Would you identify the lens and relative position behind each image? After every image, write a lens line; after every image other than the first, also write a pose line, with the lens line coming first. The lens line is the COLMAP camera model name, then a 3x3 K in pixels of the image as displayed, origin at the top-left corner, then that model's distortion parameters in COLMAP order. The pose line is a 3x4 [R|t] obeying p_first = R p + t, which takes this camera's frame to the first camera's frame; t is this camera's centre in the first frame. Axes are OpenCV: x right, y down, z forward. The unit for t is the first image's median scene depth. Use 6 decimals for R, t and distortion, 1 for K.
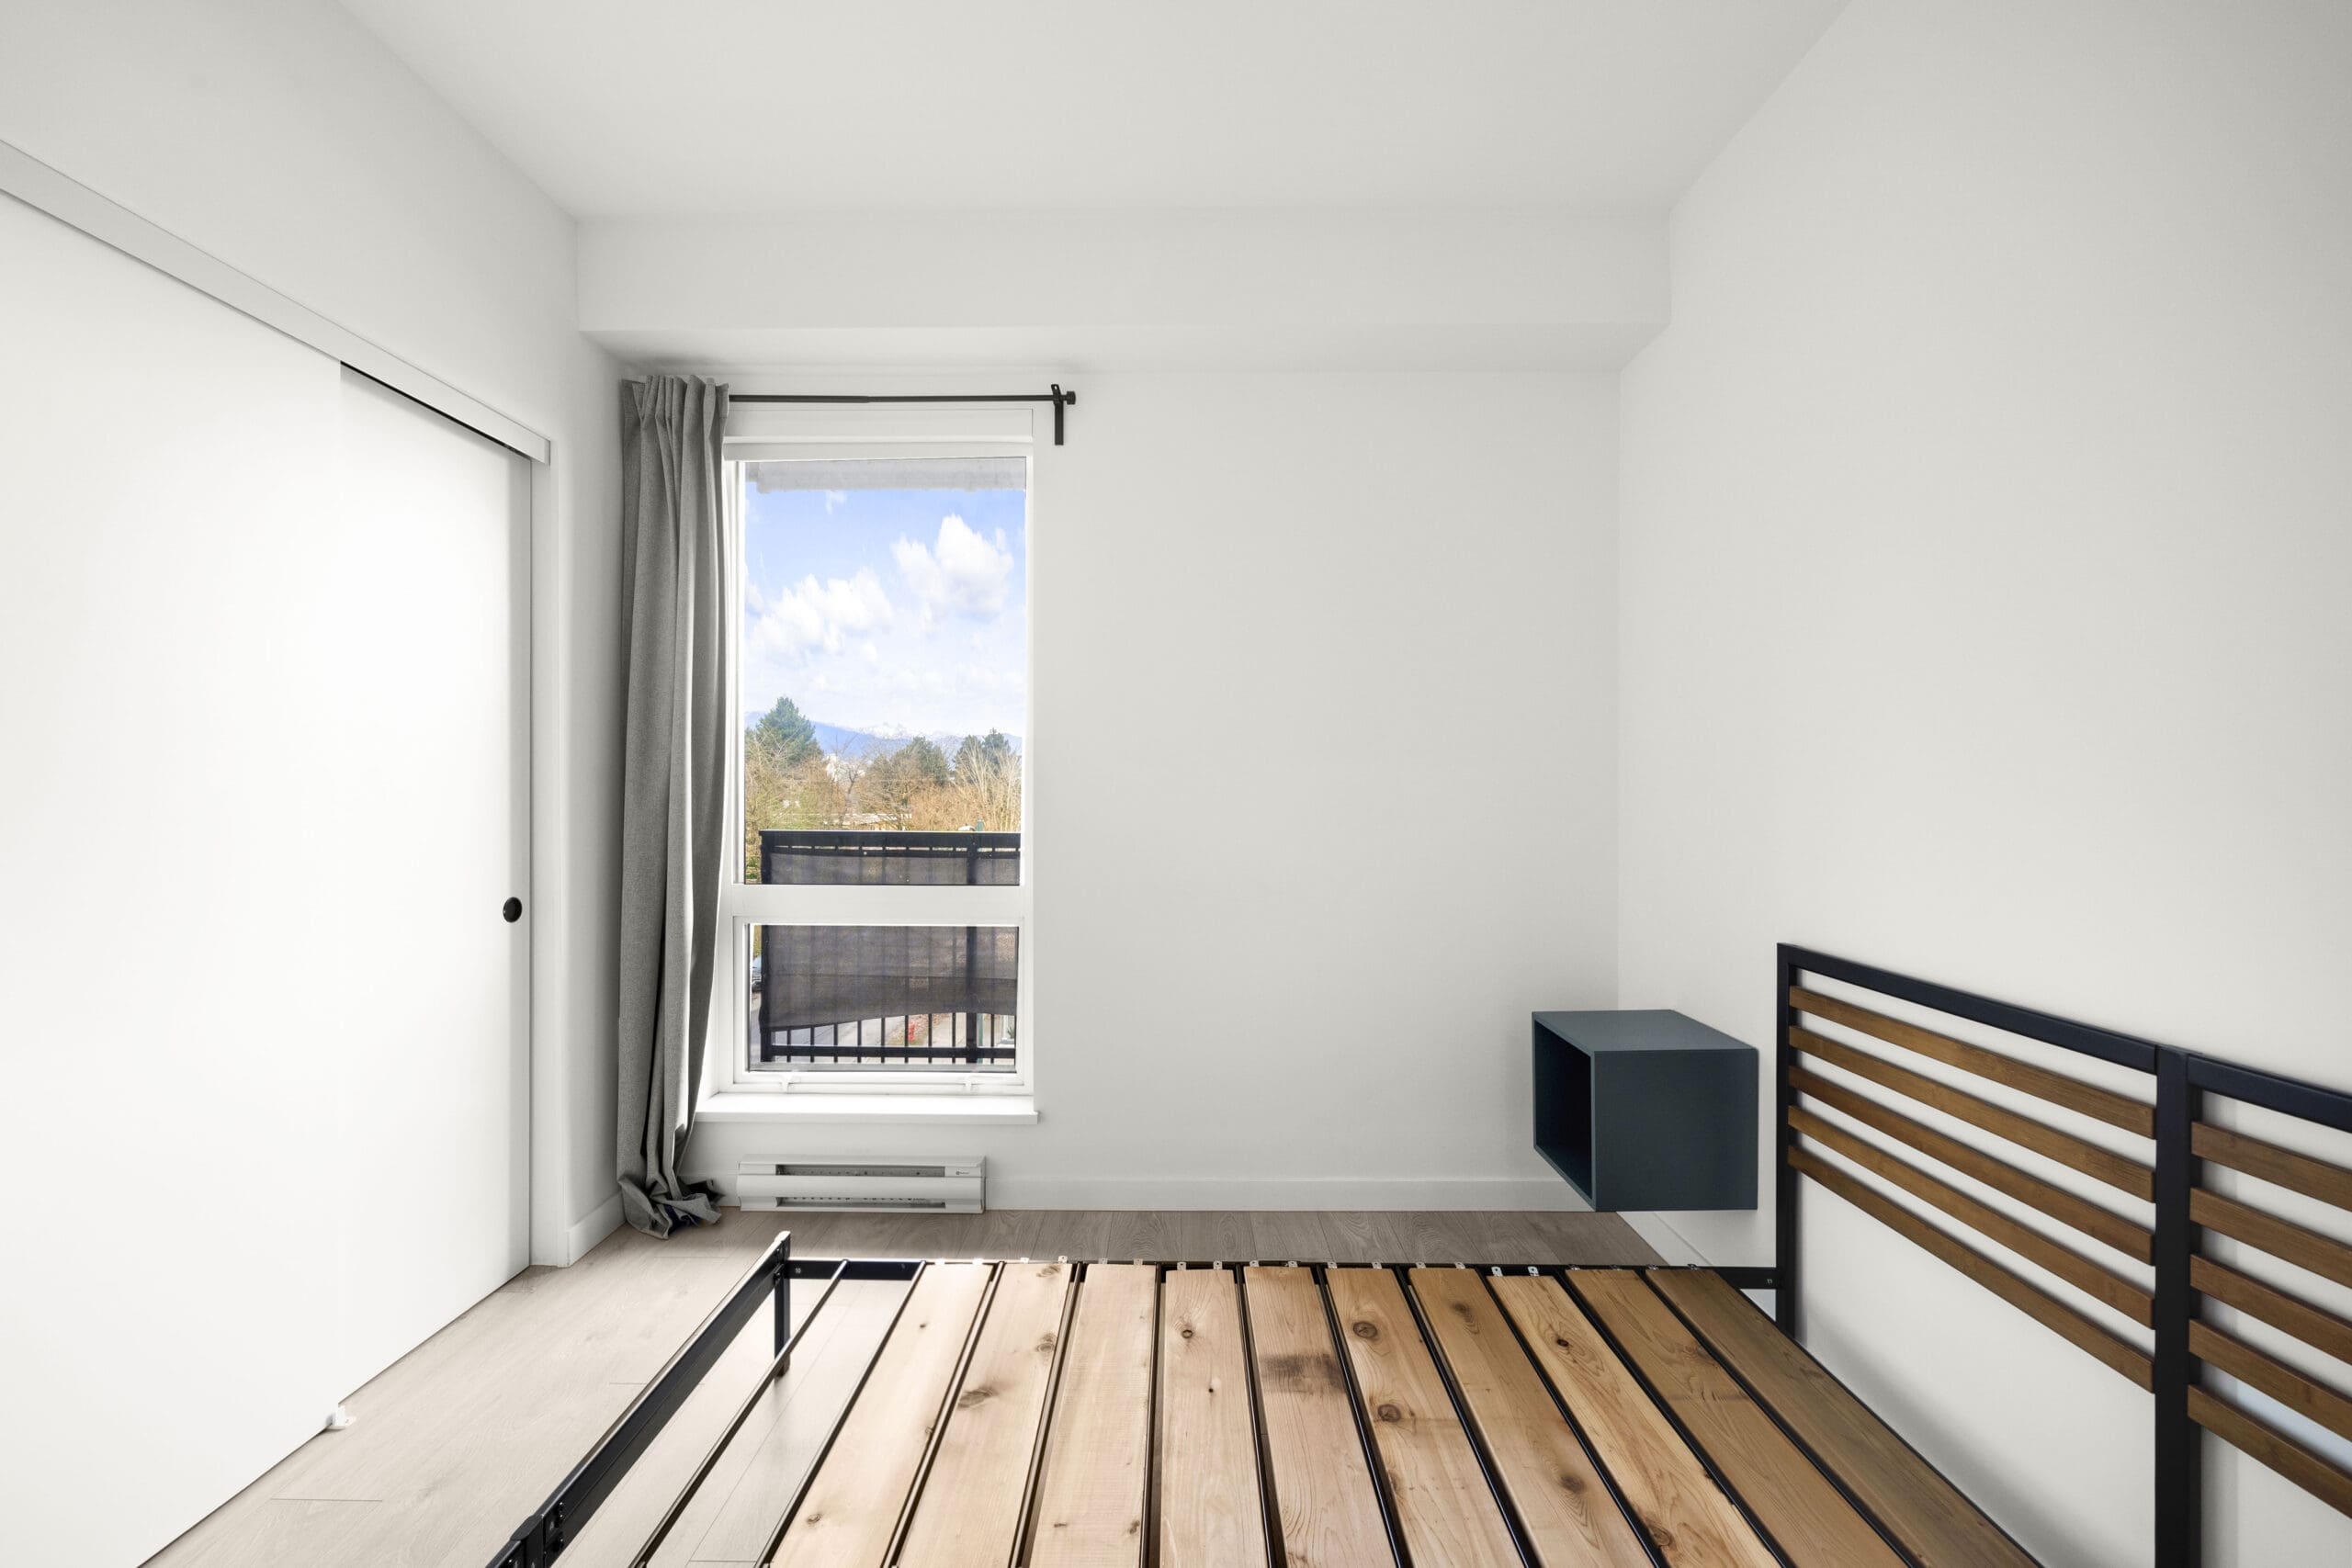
lens RADIAL K [[919.9, 0, 1179.4], [0, 919.9, 790.1], [0, 0, 1]] dist [0.000644, -0.000071]
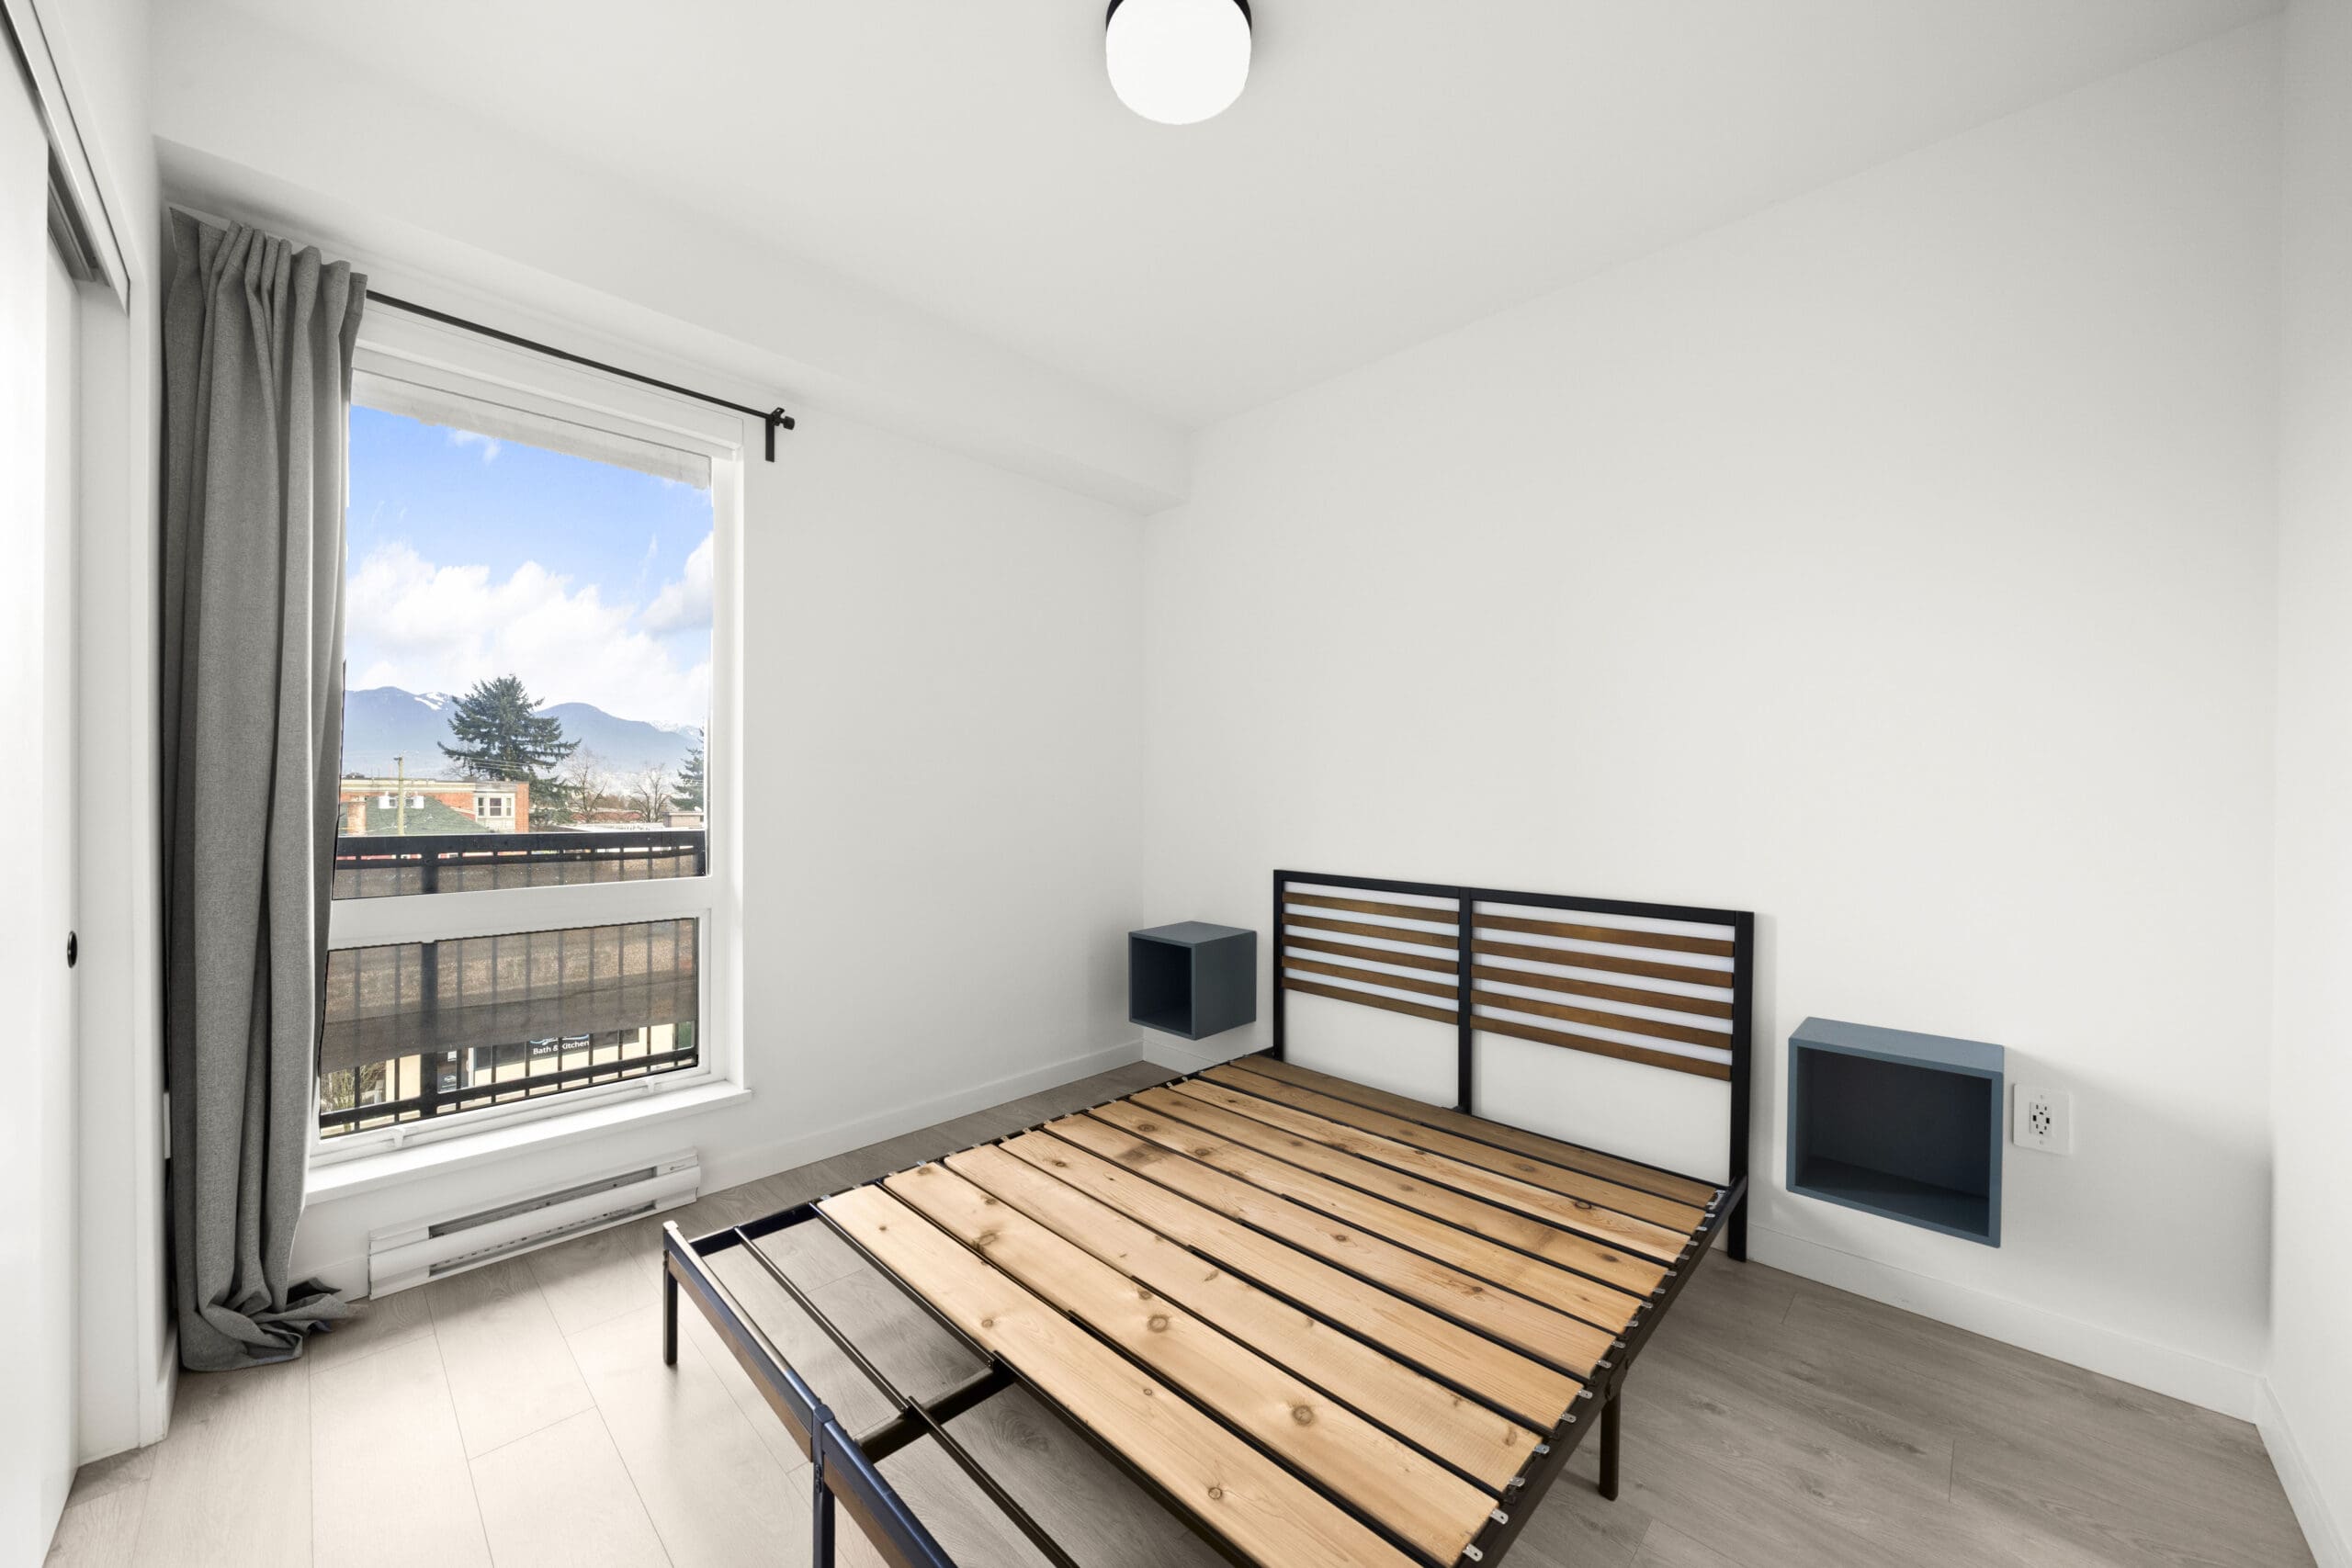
lens RADIAL K [[854.4, 0, 1167.9], [0, 854.4, 791.1], [0, 0, 1]] dist [-0.001644, -0.000177]
pose [[0.693109, 0.002460, 0.720829, -0.541851], [-0.002793, 0.999996, -0.000728, 0.008261], [-0.720828, -0.001508, 0.693113, -0.024006]]
